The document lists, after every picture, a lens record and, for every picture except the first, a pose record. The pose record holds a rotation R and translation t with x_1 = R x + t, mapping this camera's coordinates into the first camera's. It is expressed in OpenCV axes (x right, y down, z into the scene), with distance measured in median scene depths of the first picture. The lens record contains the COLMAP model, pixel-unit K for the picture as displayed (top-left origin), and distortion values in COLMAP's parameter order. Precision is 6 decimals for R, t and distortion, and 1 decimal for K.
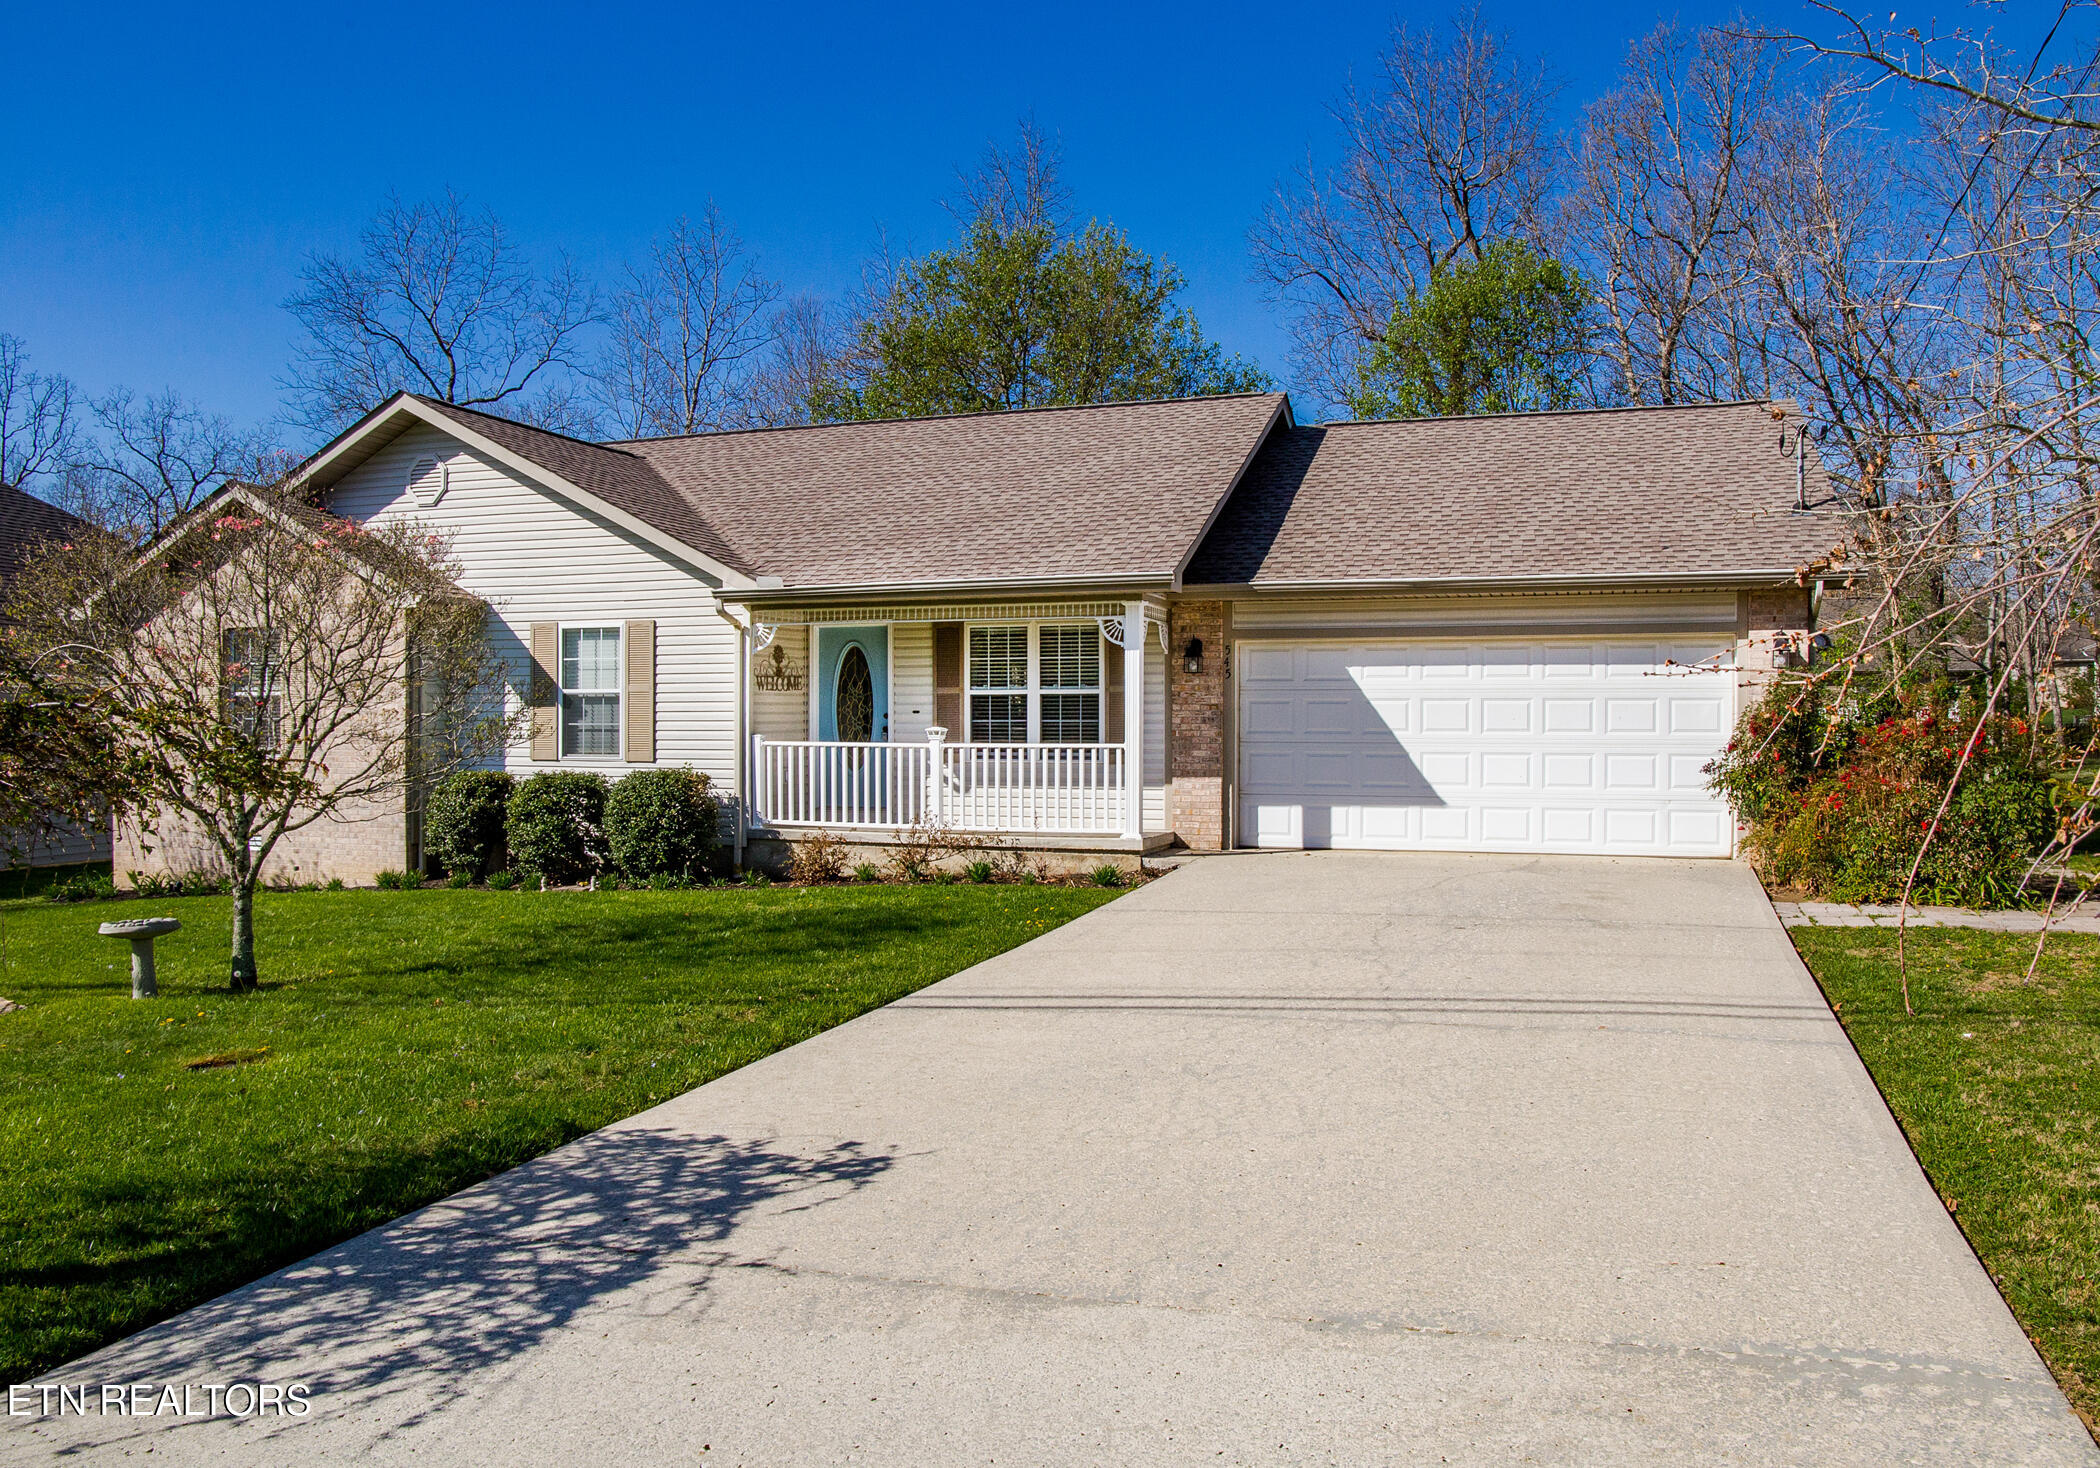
lens RADIAL K [[1638.0, 0, 1058.8], [0, 1638.0, 746.8], [0, 0, 1]] dist [-0.134445, 0.104953]
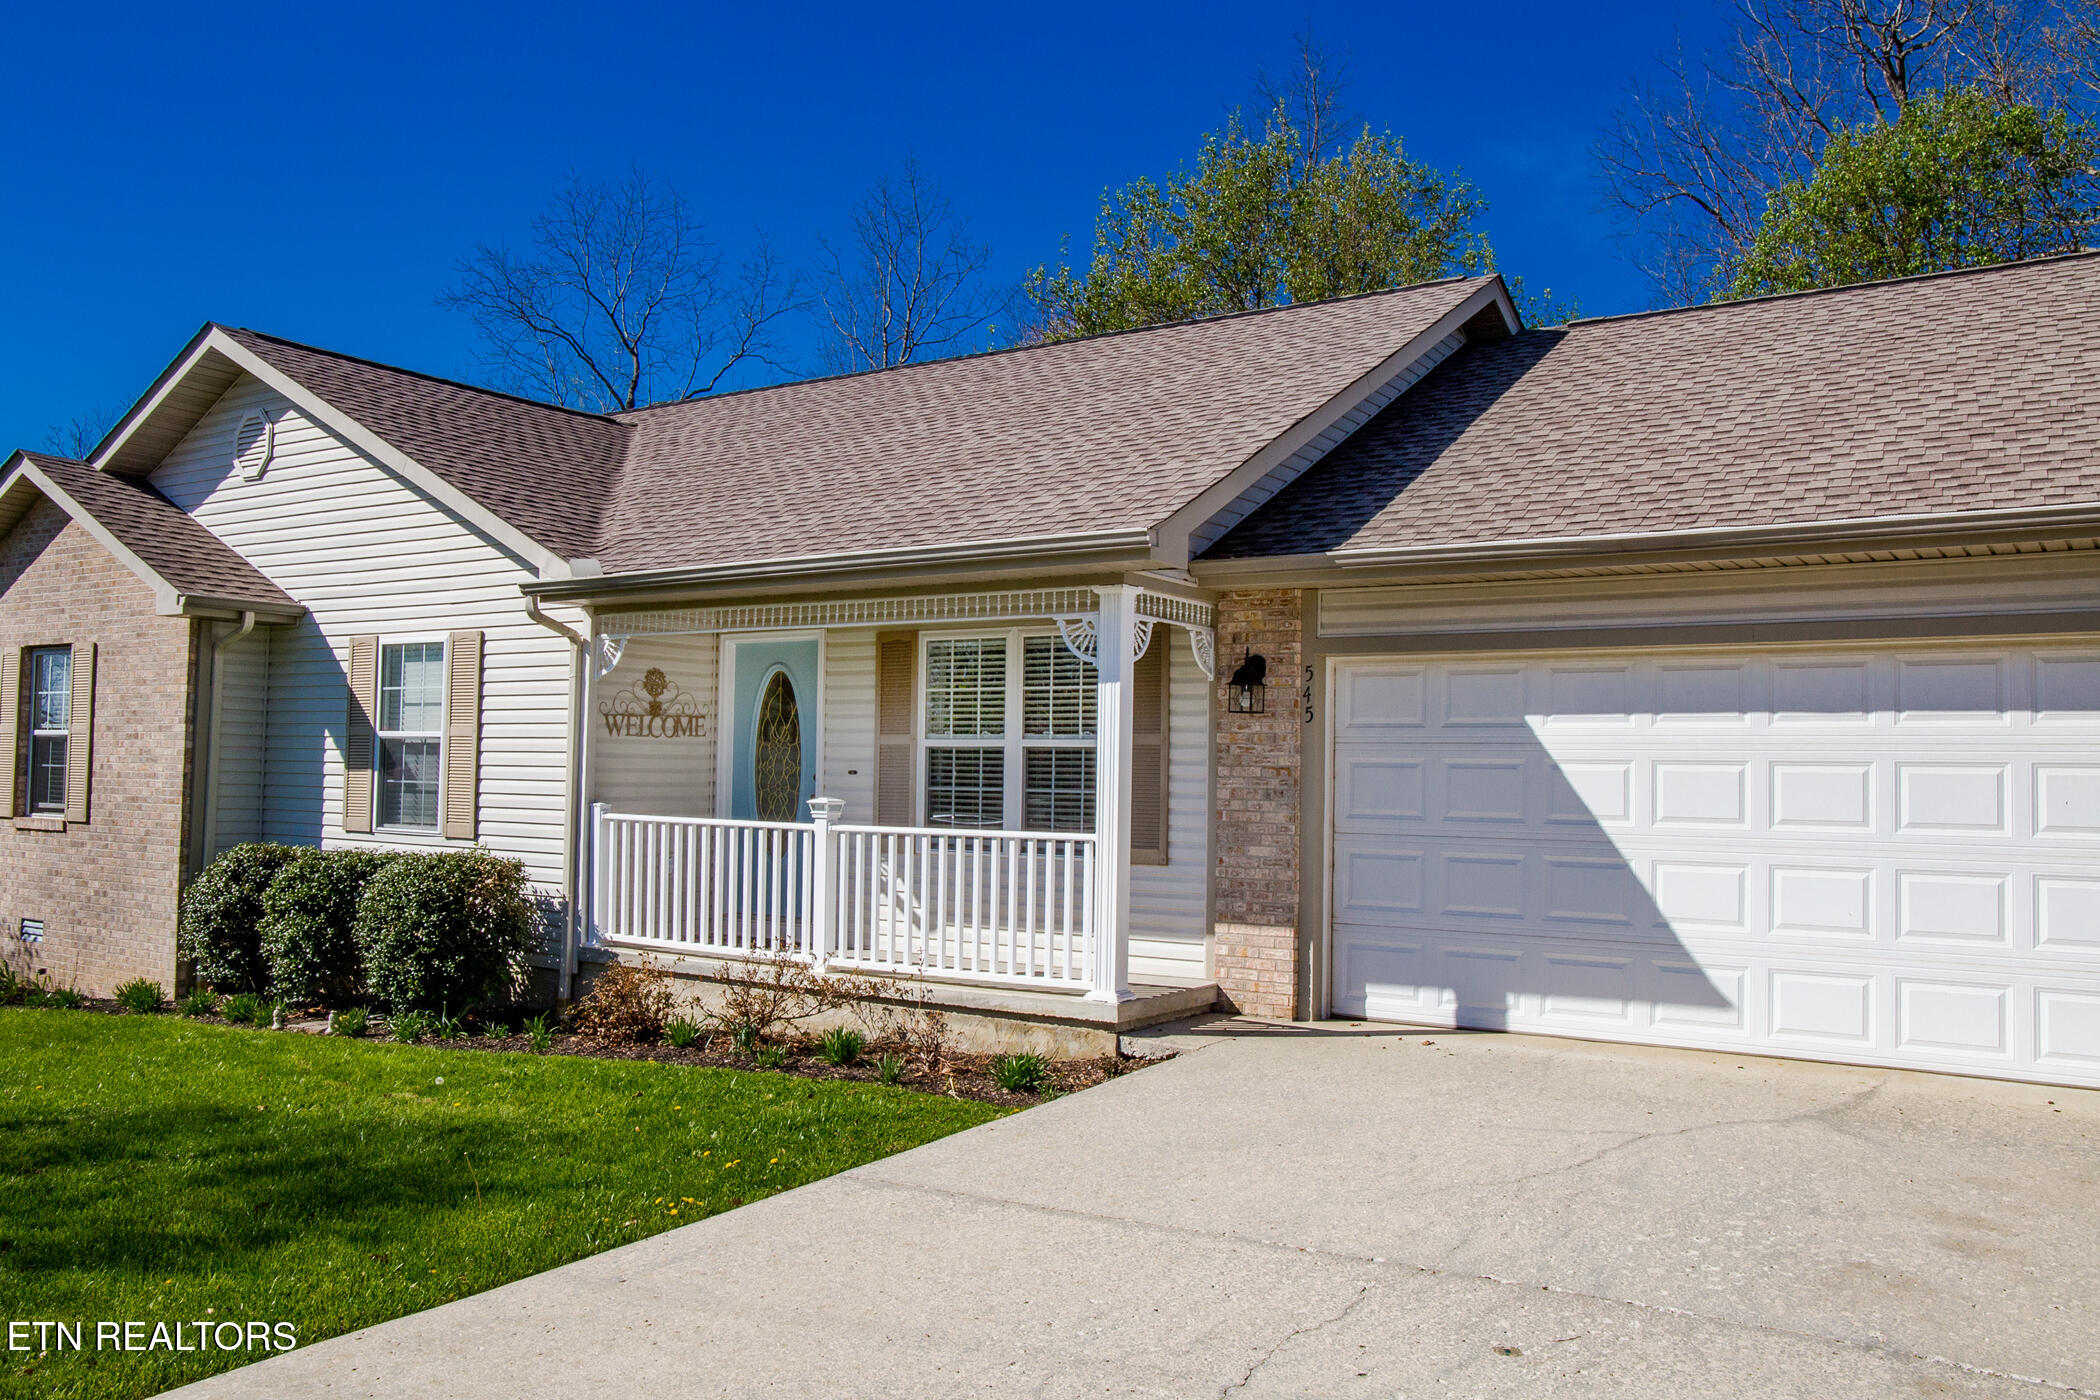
lens RADIAL K [[1724.1, 0, 1003.9], [0, 1724.1, 705.0], [0, 0, 1]] dist [-0.094075, 0.120476]
pose [[0.962225, 0.004451, -0.272220, 0.163284], [-0.020253, 0.998266, -0.055269, -0.012167], [0.271502, 0.058694, 0.960646, 0.384141]]
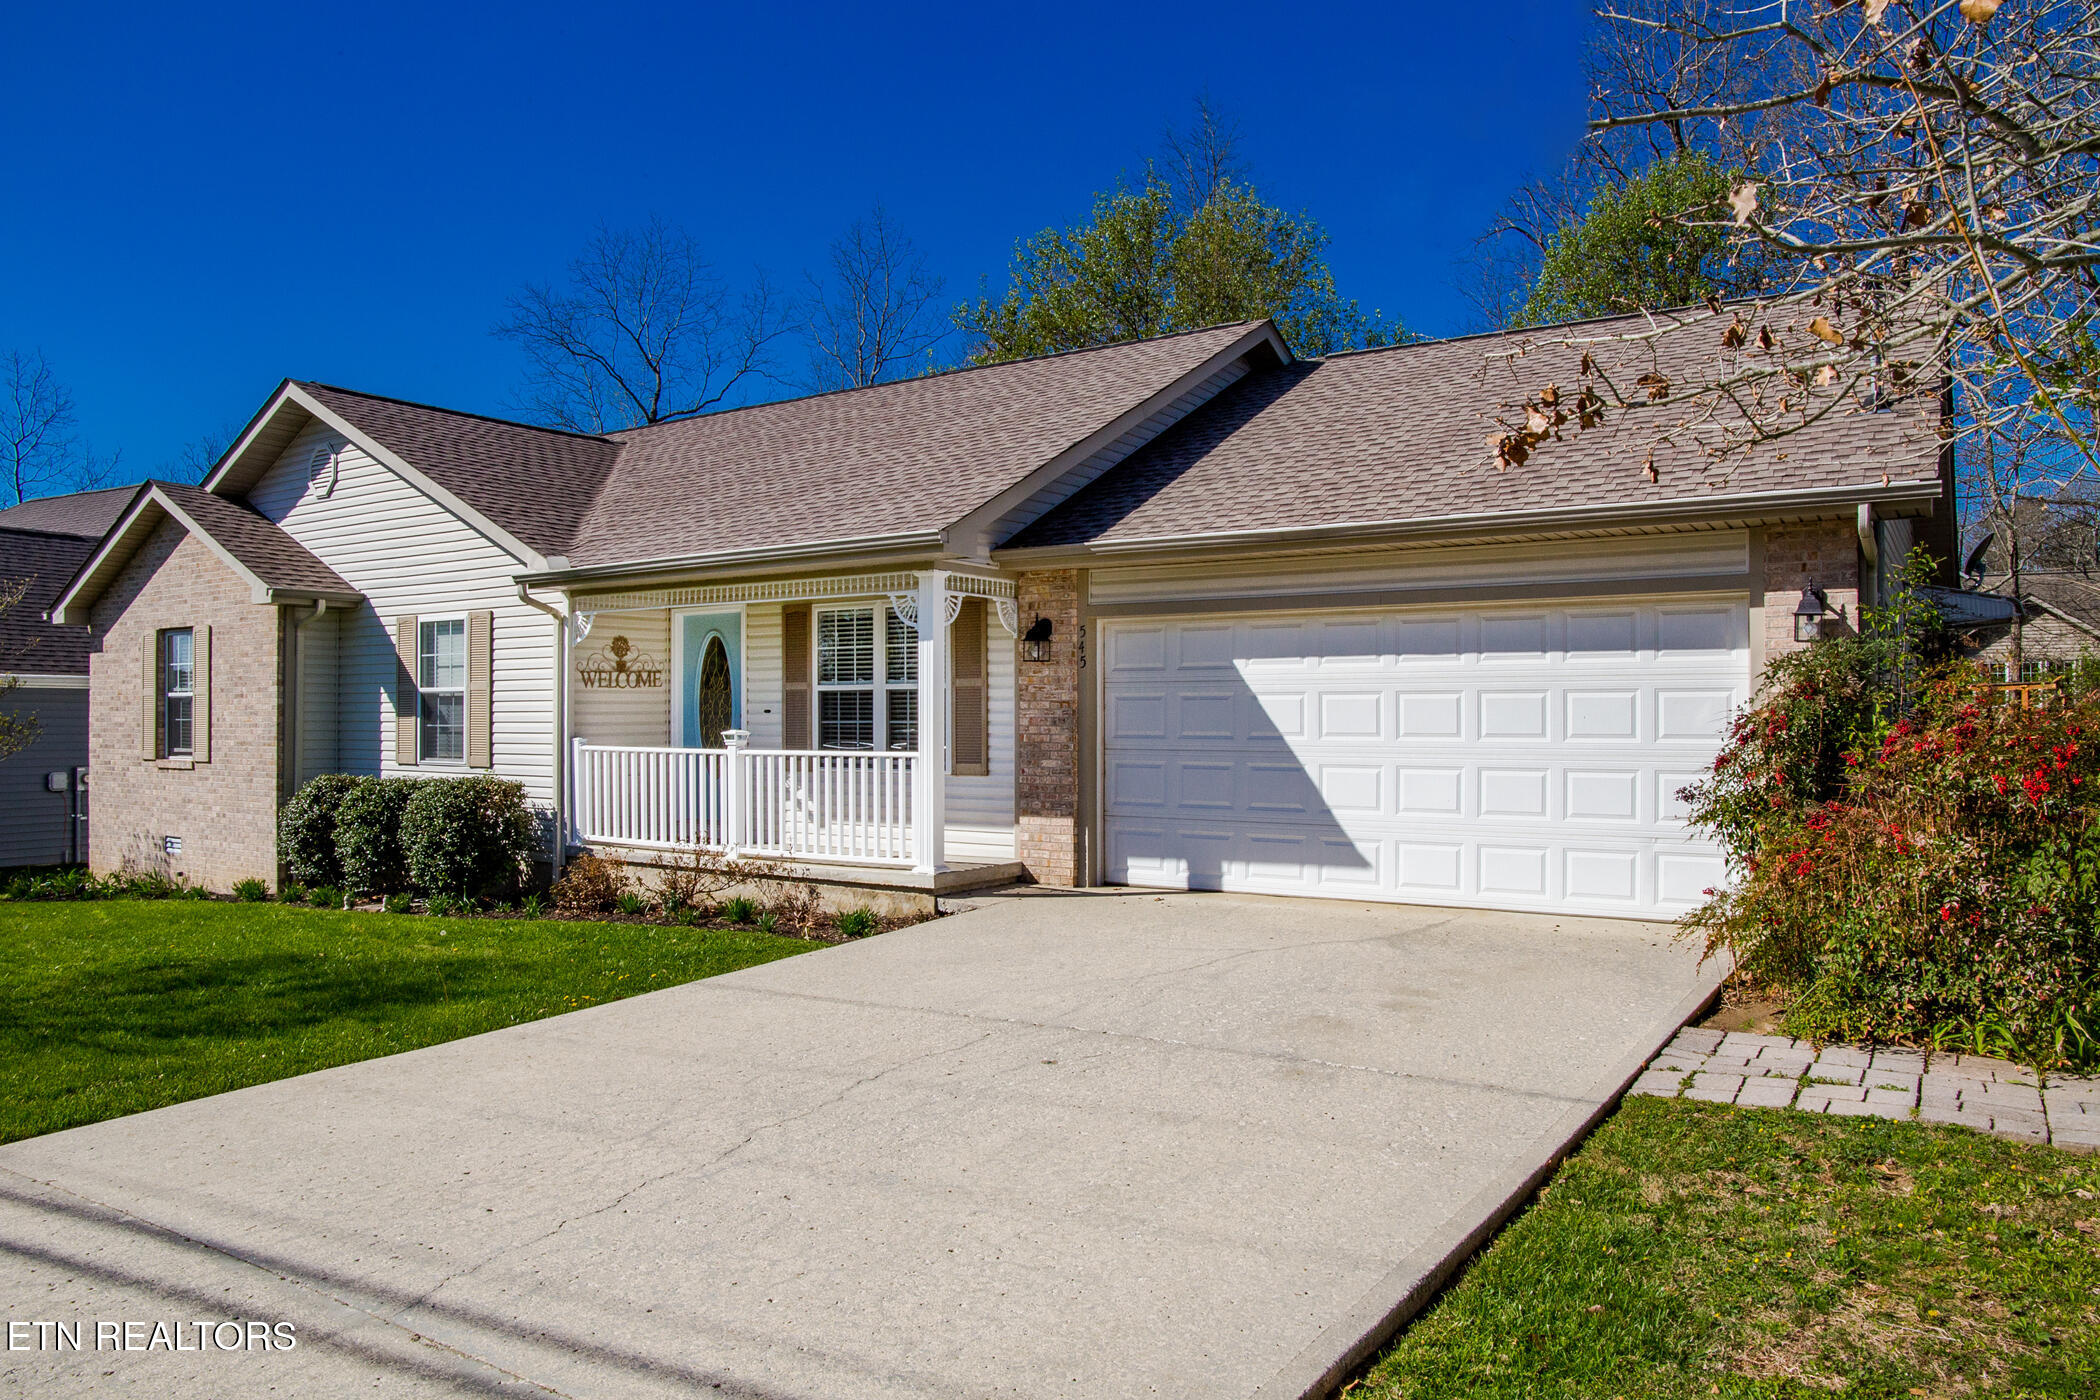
lens RADIAL K [[1491.7, 0, 1020.8], [0, 1491.7, 717.1], [0, 0, 1]] dist [-0.133694, 0.104987]
pose [[0.962857, -0.002106, -0.270005, 0.264369], [-0.001565, 0.999909, -0.013382, -0.008617], [0.270009, 0.013307, 0.962766, 0.304150]]
